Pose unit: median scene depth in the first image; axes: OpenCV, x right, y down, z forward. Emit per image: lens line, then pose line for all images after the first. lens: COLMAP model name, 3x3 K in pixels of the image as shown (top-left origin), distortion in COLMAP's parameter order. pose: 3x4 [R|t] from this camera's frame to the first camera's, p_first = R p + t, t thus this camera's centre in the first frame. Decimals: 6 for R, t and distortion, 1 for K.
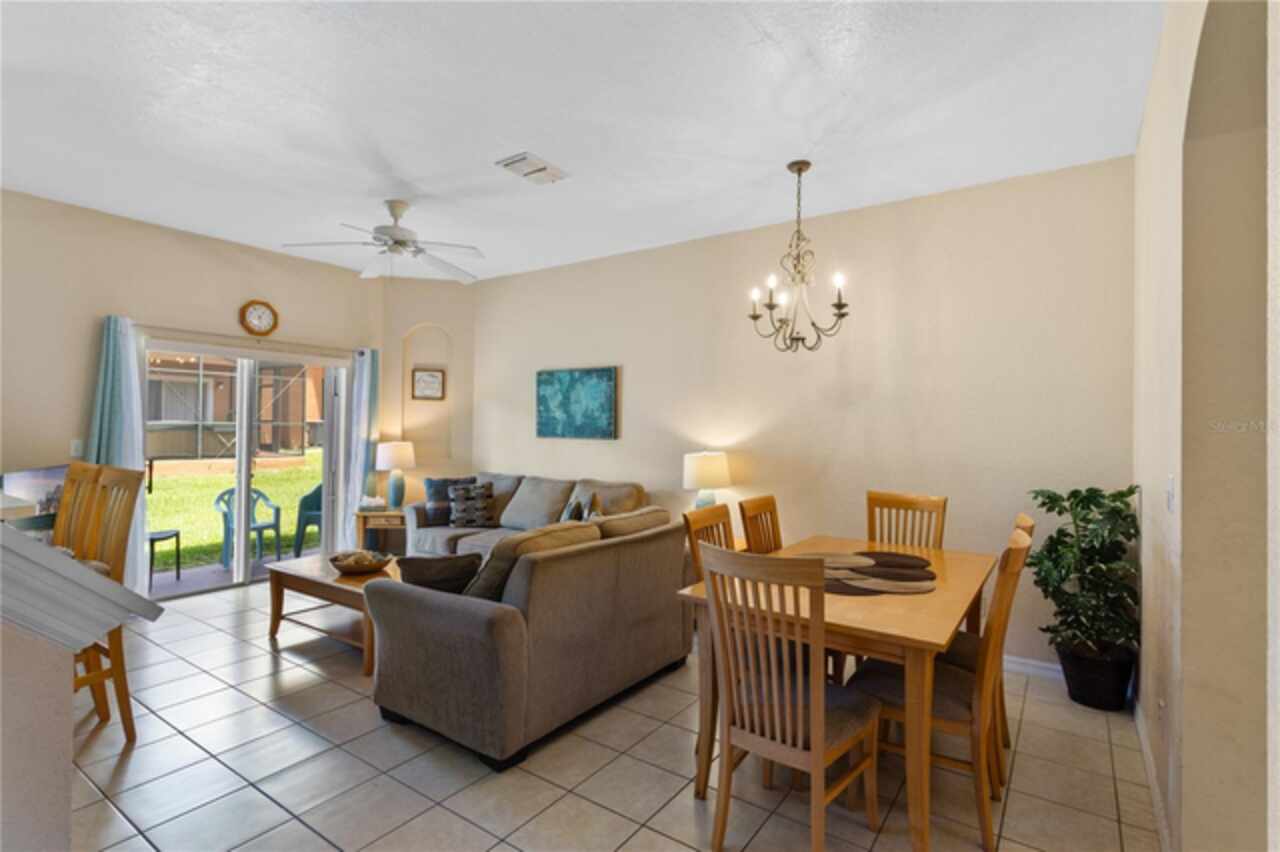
lens RADIAL K [[617.6, 0, 639.8], [0, 617.6, 420.9], [0, 0, 1]] dist [0.010470, -0.000118]
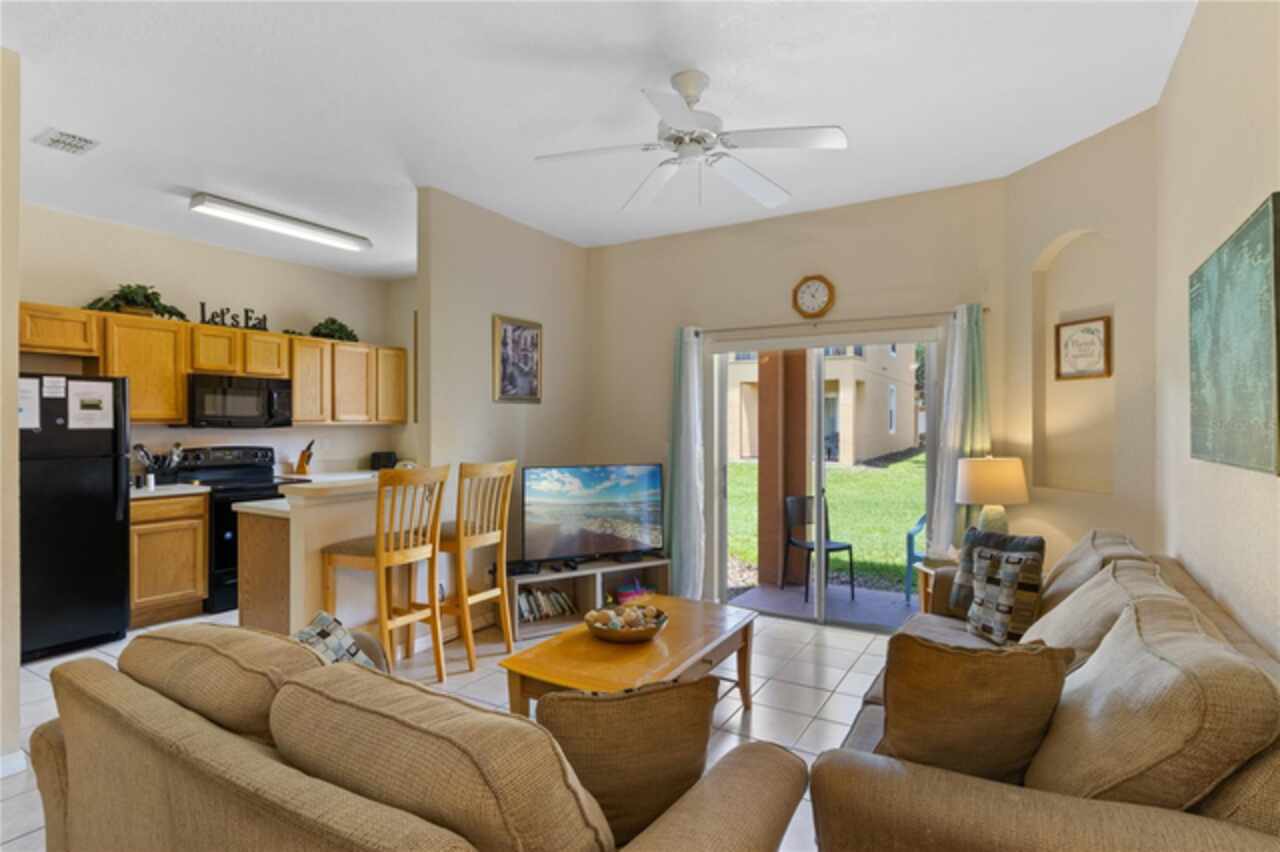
lens RADIAL K [[641.3, 0, 644.1], [0, 641.3, 428.0], [0, 0, 1]] dist [-0.001524, -0.000085]
pose [[0.073516, -0.005617, -0.997278, 0.191690], [0.013050, 0.999904, -0.004670, 0.006514], [0.997209, -0.012671, 0.073583, 0.676013]]
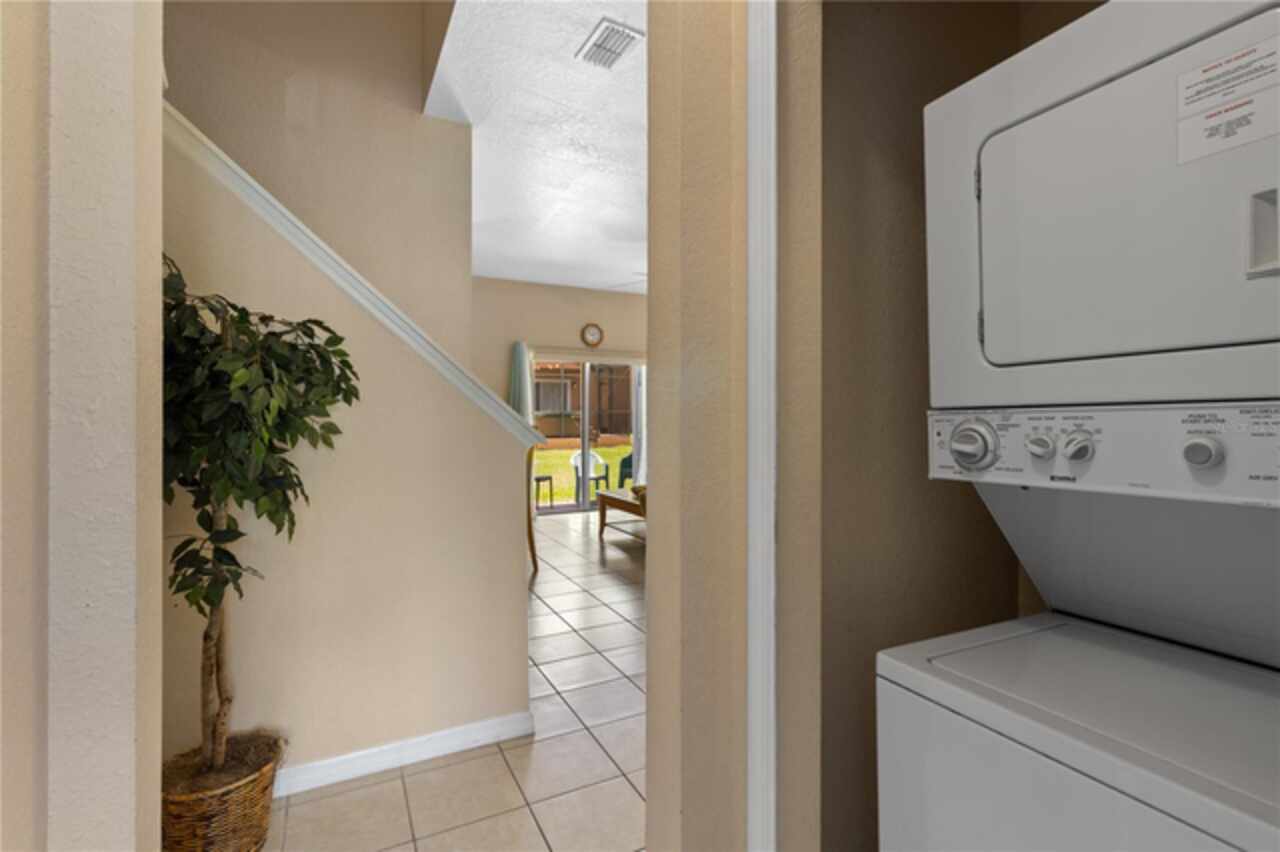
lens RADIAL K [[581.1, 0, 638.2], [0, 581.1, 417.8], [0, 0, 1]] dist [0.001177, -0.000020]
pose [[0.882998, -0.011193, -0.469244, 0.137617], [0.017390, 0.999809, 0.008875, 0.023659], [0.469055, -0.015997, 0.883024, -0.187095]]
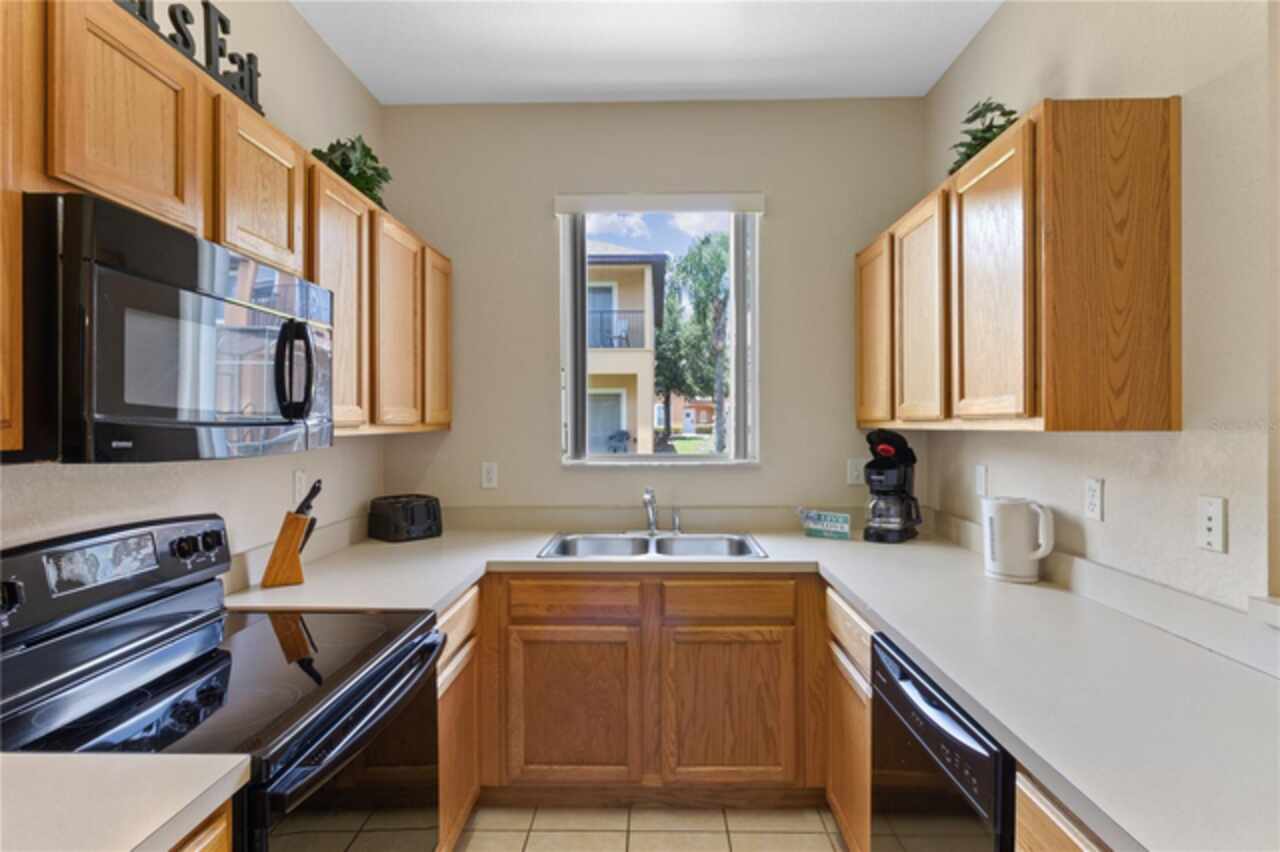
lens RADIAL K [[651.9, 0, 640.0], [0, 651.9, 426.0], [0, 0, 1]] dist [0.000014, 0.000357]
pose [[0.552146, -0.009880, -0.833689, -0.488537], [0.023535, 0.999716, 0.003740, -0.014279], [0.833415, -0.021686, 0.552222, 0.160699]]
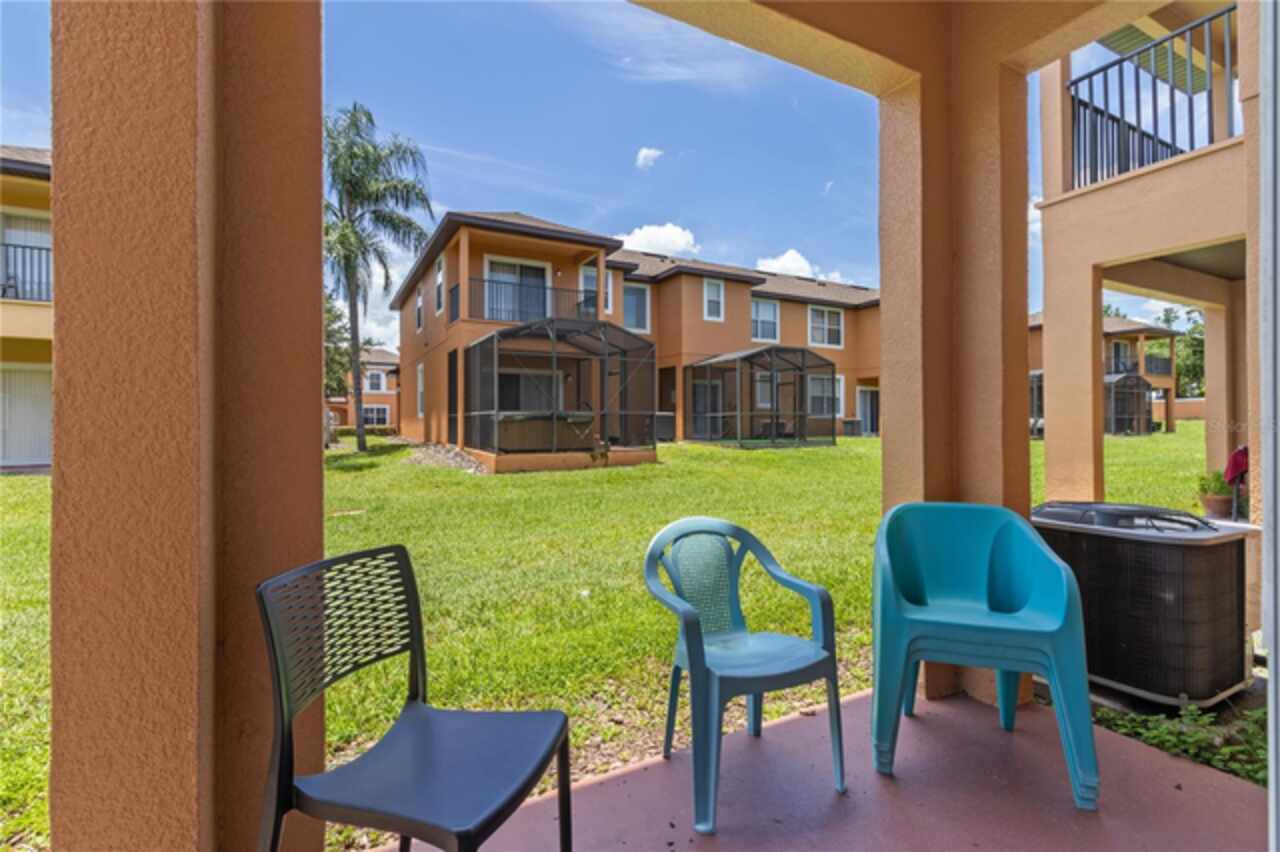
lens RADIAL K [[606.1, 0, 640.0], [0, 606.1, 426.0], [0, 0, 1]] dist [0.001521, 0.000005]
pose [[0.892871, -0.019289, -0.449900, -0.640673], [0.023563, 0.999715, 0.003901, 0.068901], [0.449696, -0.014084, 0.893071, 0.856074]]
